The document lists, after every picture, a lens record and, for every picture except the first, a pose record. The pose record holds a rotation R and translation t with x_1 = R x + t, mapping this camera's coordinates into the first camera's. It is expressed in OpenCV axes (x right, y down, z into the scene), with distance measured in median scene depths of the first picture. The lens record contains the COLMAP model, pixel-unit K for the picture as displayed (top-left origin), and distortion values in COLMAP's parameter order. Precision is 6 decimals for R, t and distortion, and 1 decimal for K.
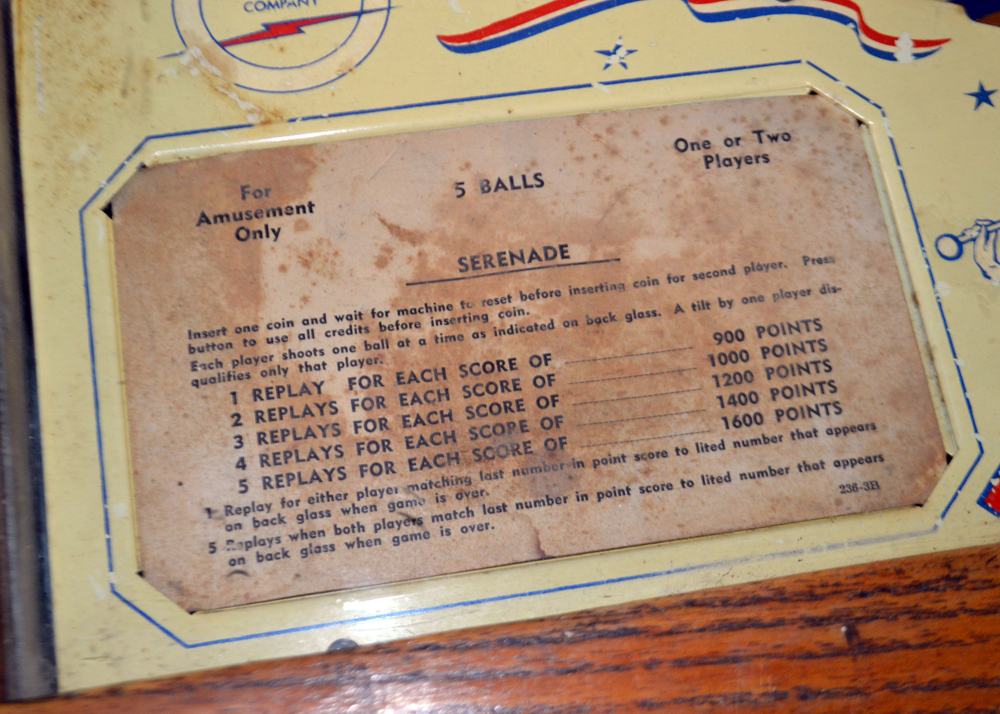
lens RADIAL K [[1576.7, 0, 503.6], [0, 1576.7, 353.8], [0, 0, 1]] dist [-0.018518, 0.000000]
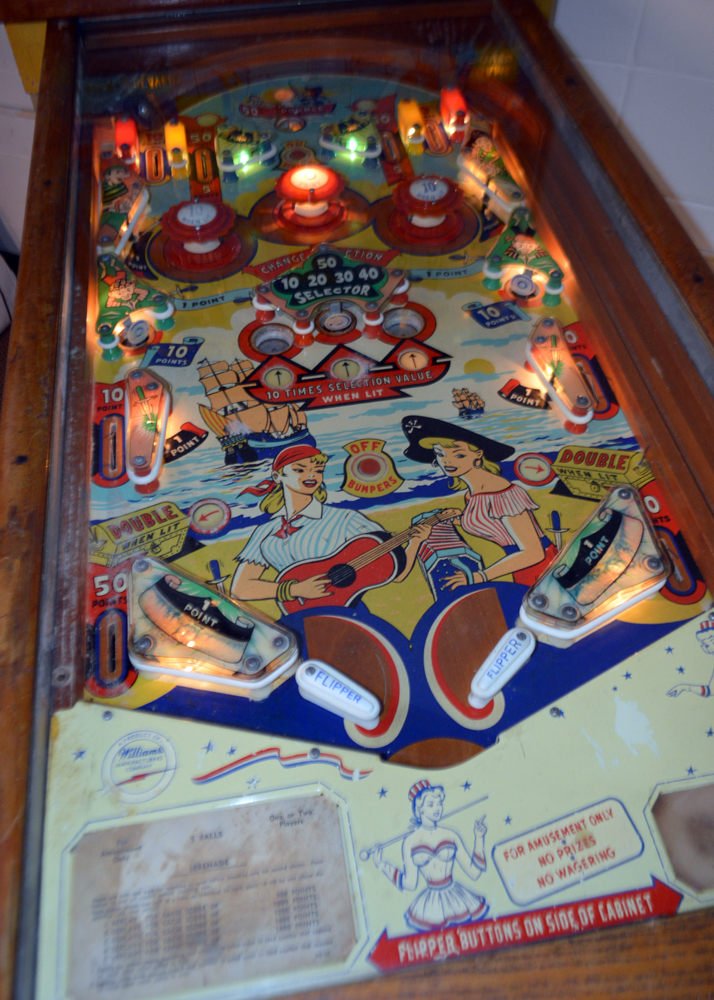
lens RADIAL K [[847.3, 0, 362.5], [0, 847.3, 503.9], [0, 0, 1]] dist [-0.008144, 0.002725]
pose [[0.997371, -0.047239, -0.054951, 0.392690], [0.029587, 0.957693, -0.286267, -0.236495], [0.066149, 0.283889, 0.956573, -0.631066]]
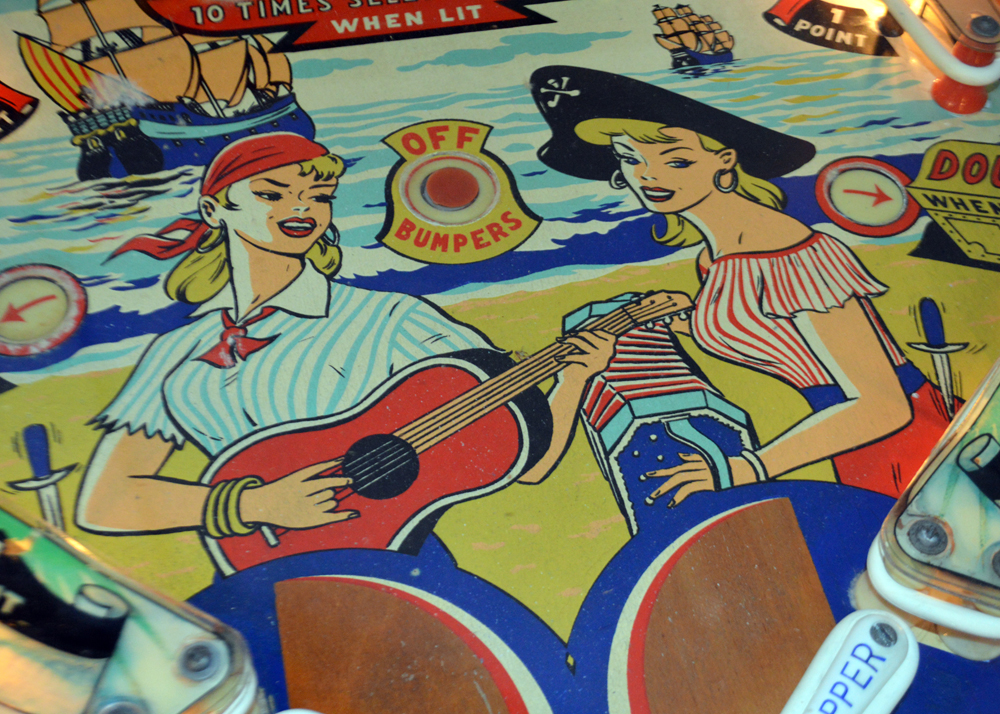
lens RADIAL K [[1463.7, 0, 496.7], [0, 1463.7, 354.7], [0, 0, 1]] dist [-0.021737, 0.000000]
pose [[0.998958, -0.045638, 0.000662, 0.332191], [0.044084, 0.960989, -0.273050, -0.385881], [0.011826, 0.272794, 0.962000, 0.059434]]
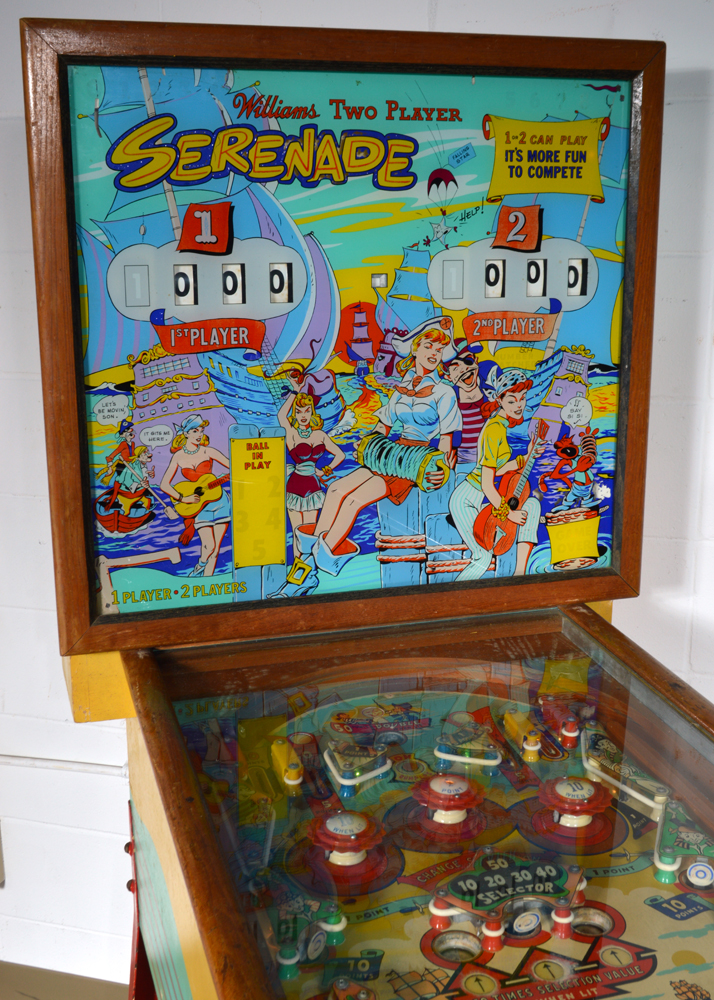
lens RADIAL K [[1267.4, 0, 363.4], [0, 1267.4, 489.4], [0, 0, 1]] dist [-0.027029, 0.000000]
pose [[0.990116, -0.087582, 0.109547, -0.493658], [0.140191, 0.594689, -0.791638, 0.493008], [0.004186, 0.799171, 0.601089, -1.418722]]
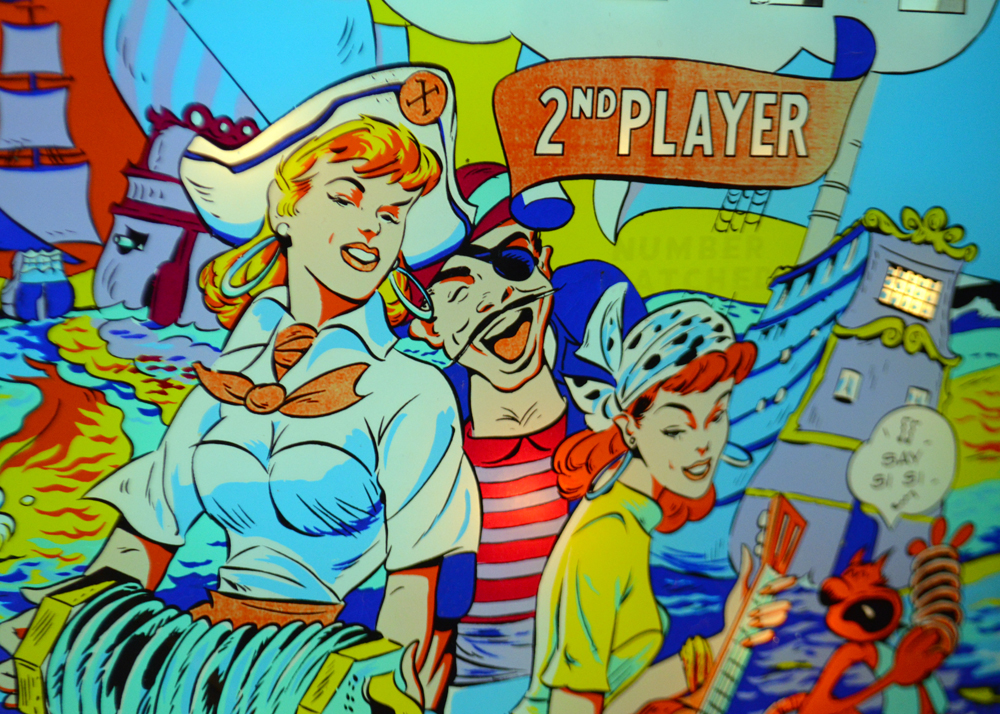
lens RADIAL K [[1919.2, 0, 502.7], [0, 1919.2, 360.9], [0, 0, 1]] dist [-0.011284, 0.000000]
pose [[0.958460, -0.068338, 0.276921, -0.014608], [0.264277, 0.577999, -0.772059, -2.199841], [-0.107299, 0.813171, 0.572049, 0.190640]]
